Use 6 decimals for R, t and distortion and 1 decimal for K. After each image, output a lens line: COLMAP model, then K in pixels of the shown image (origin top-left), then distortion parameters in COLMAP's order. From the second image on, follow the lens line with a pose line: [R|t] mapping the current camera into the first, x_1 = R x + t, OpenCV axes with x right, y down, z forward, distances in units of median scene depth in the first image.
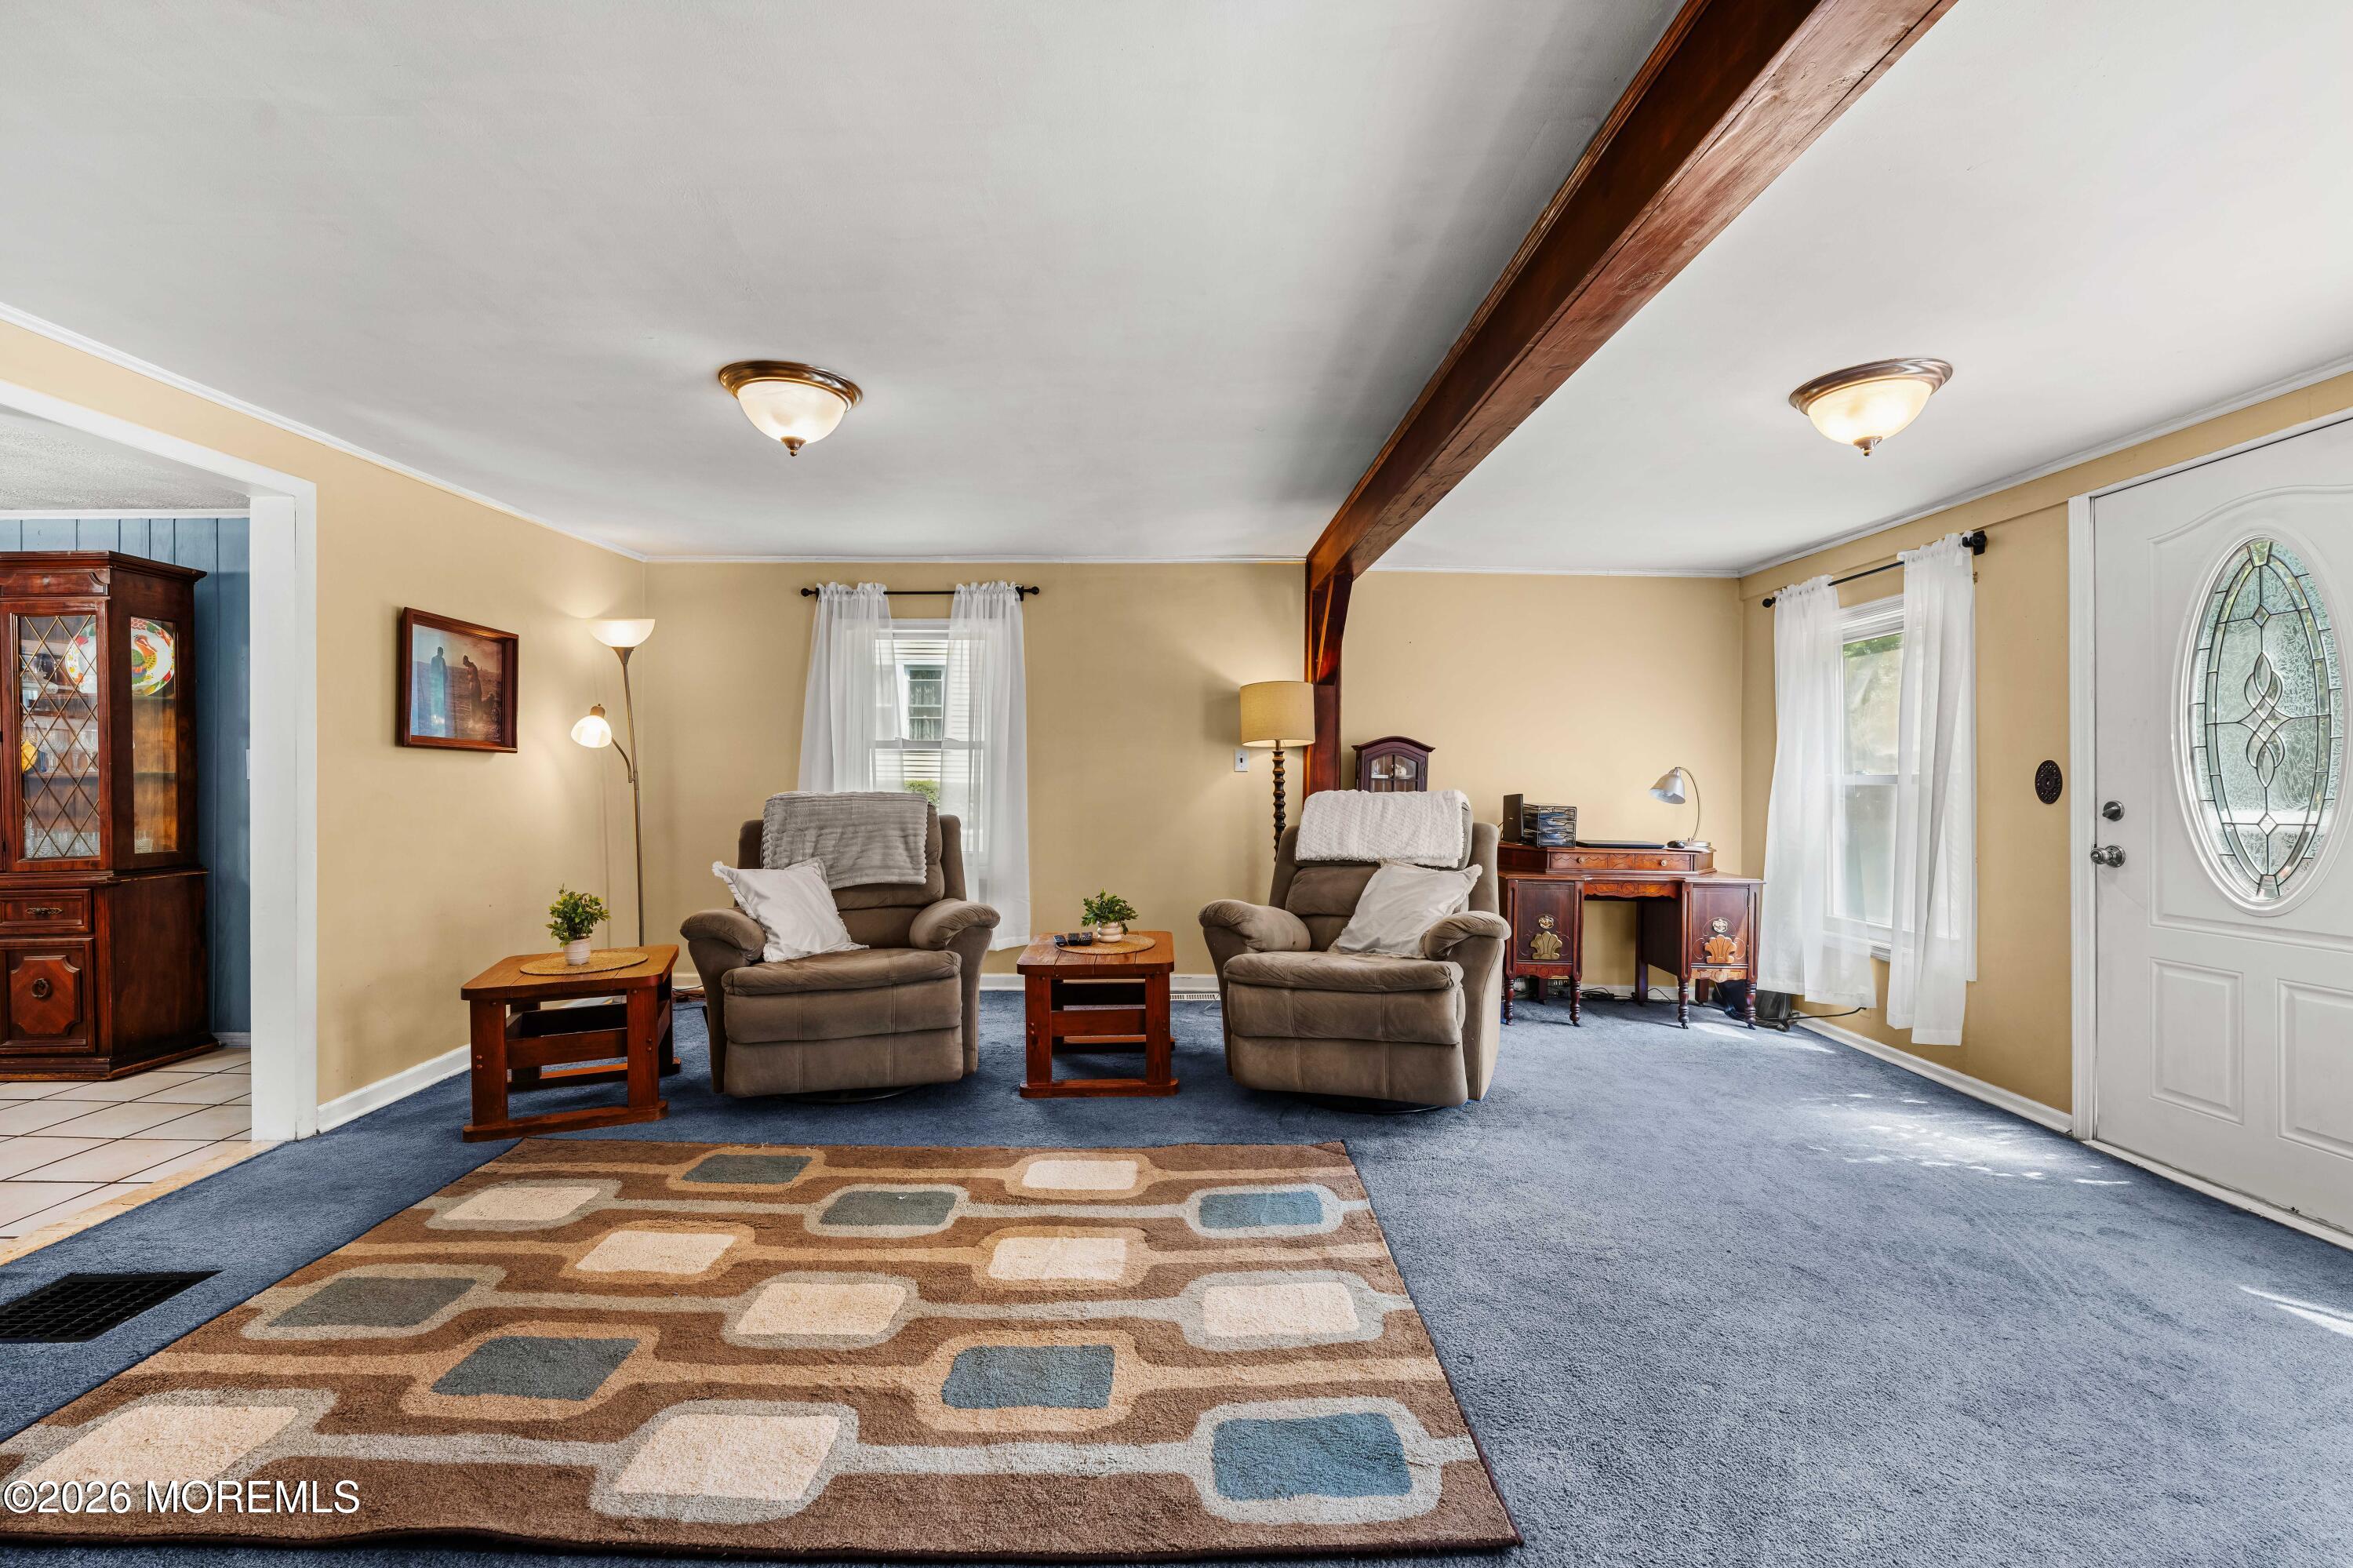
lens RADIAL K [[968.5, 0, 1169.4], [0, 968.5, 789.3], [0, 0, 1]] dist [-0.002737, 0.000307]
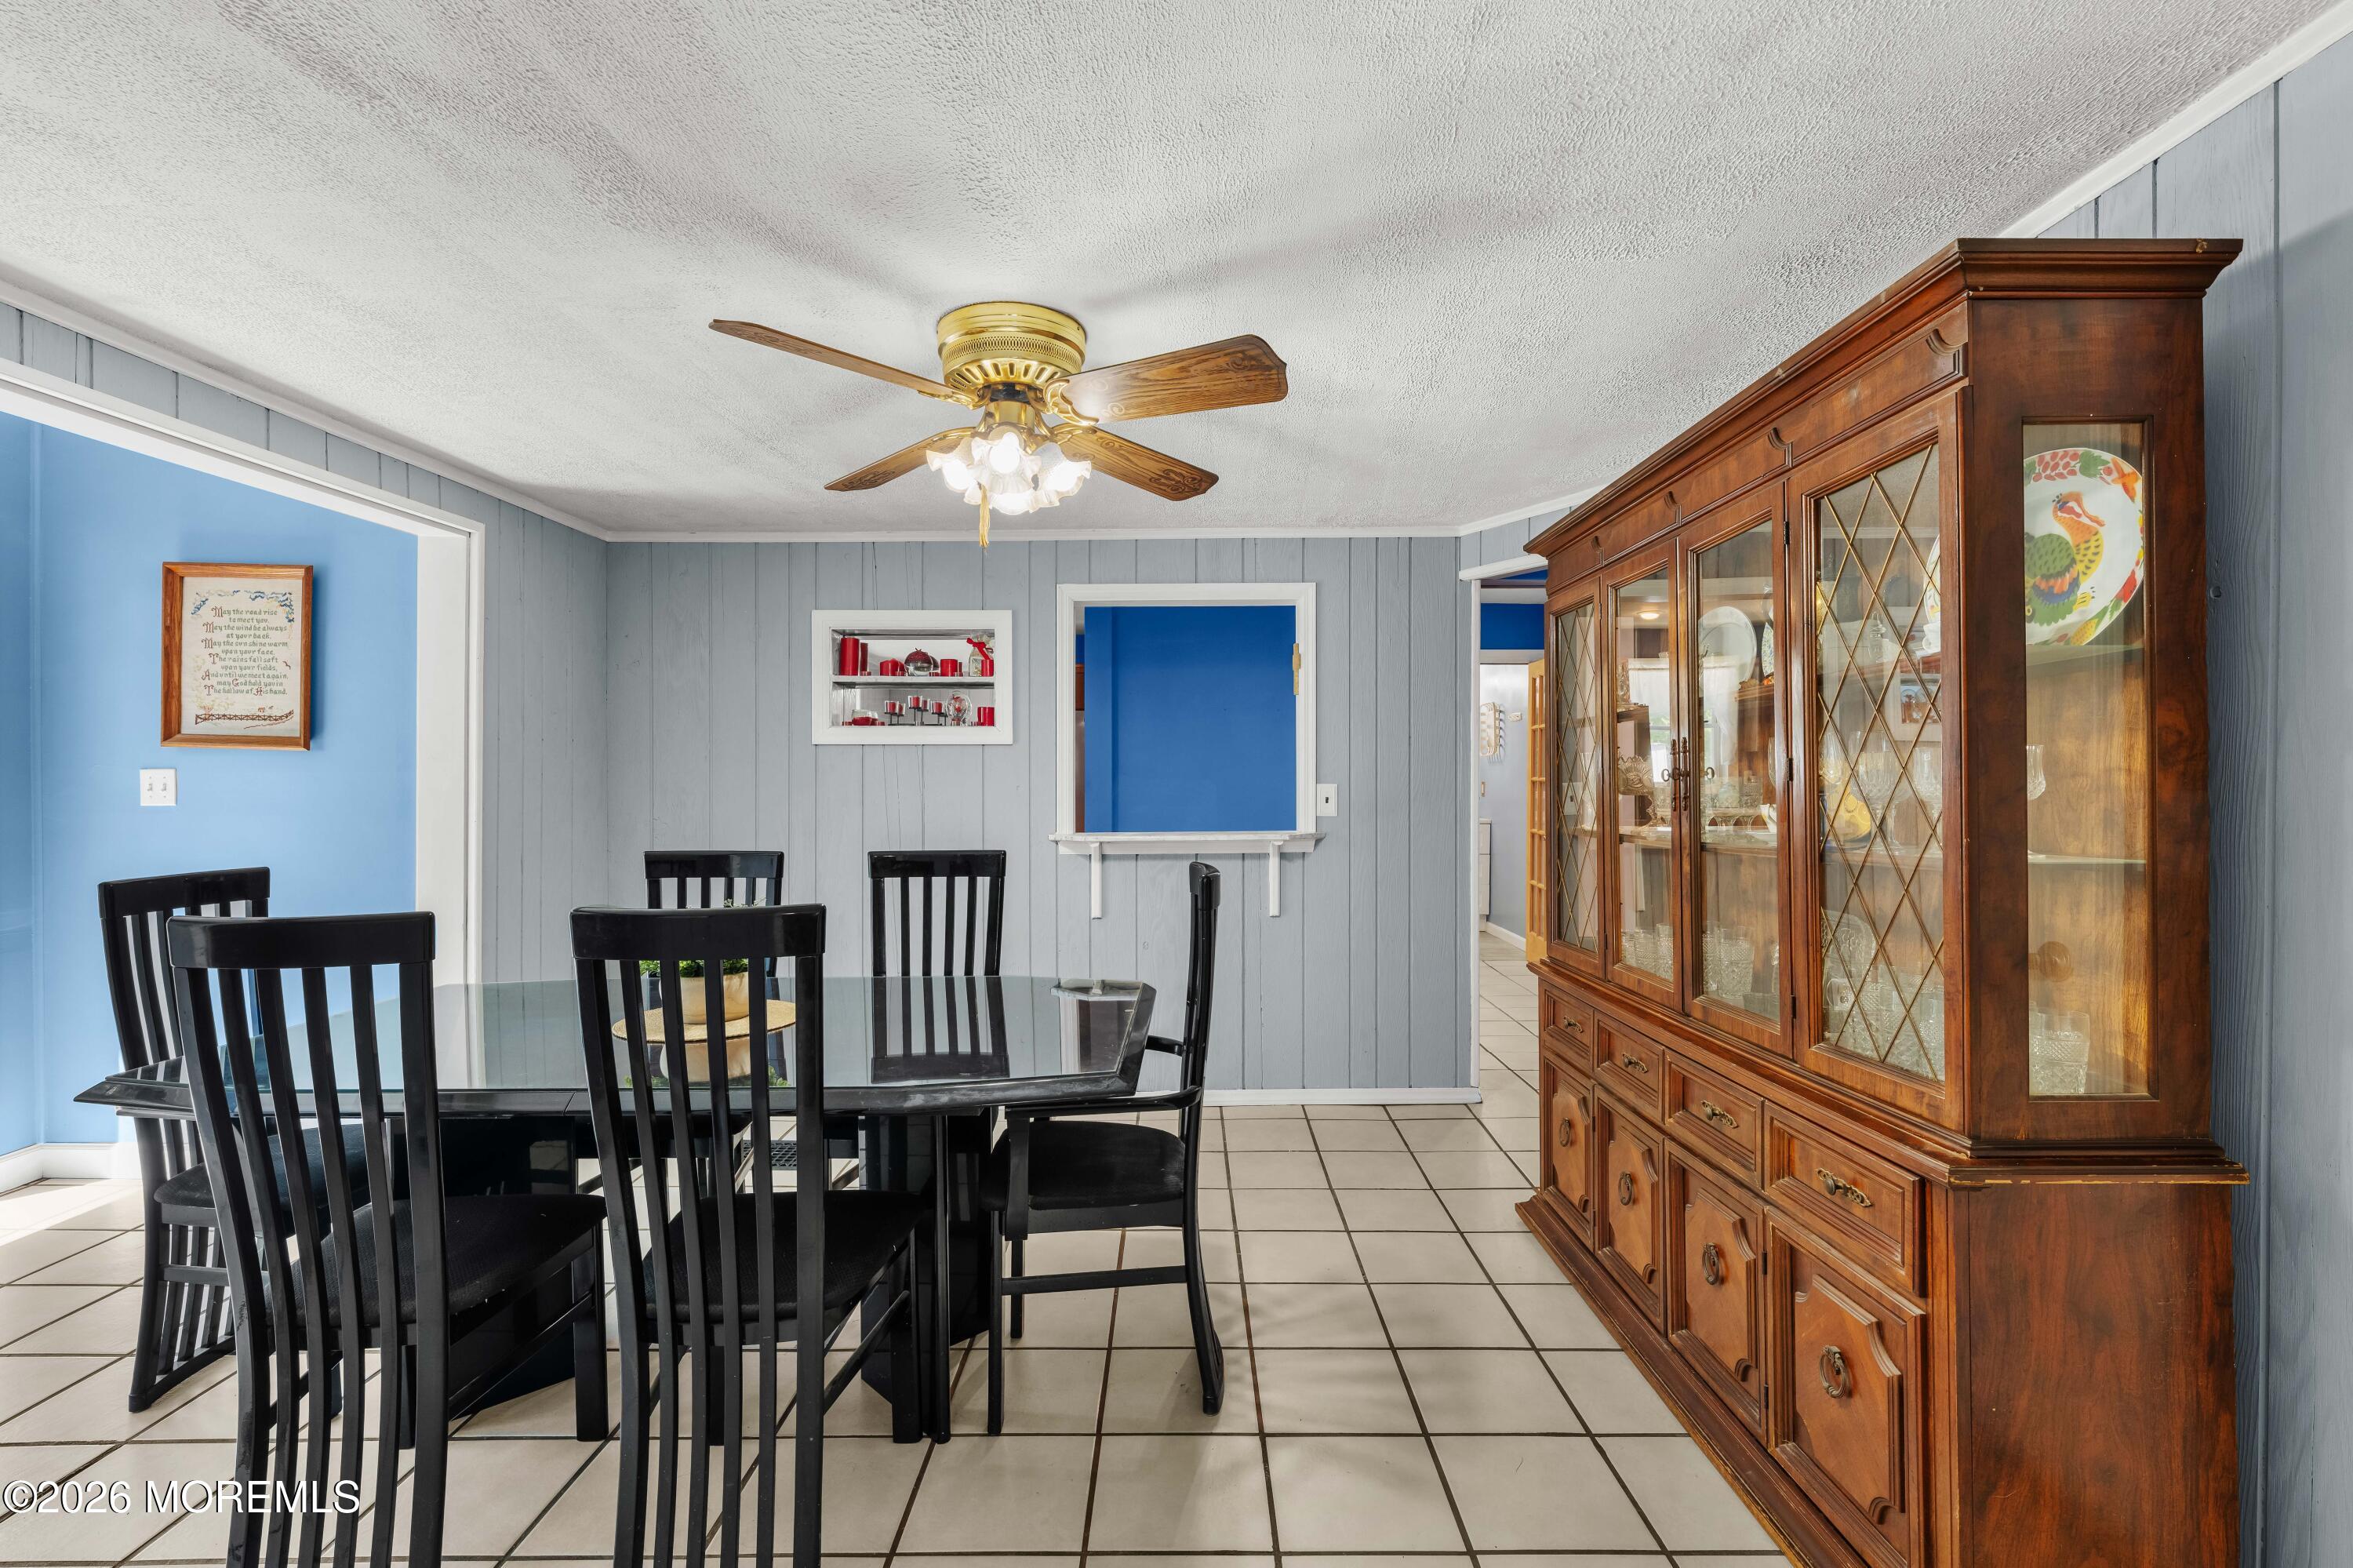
lens RADIAL K [[1036.6, 0, 1164.1], [0, 1036.6, 769.9], [0, 0, 1]] dist [-0.000936, 0.000049]
pose [[-0.015658, -0.009192, -0.999835, -0.857606], [-0.013972, 0.999862, -0.008973, -0.054982], [0.999780, 0.013829, -0.015784, 0.858929]]
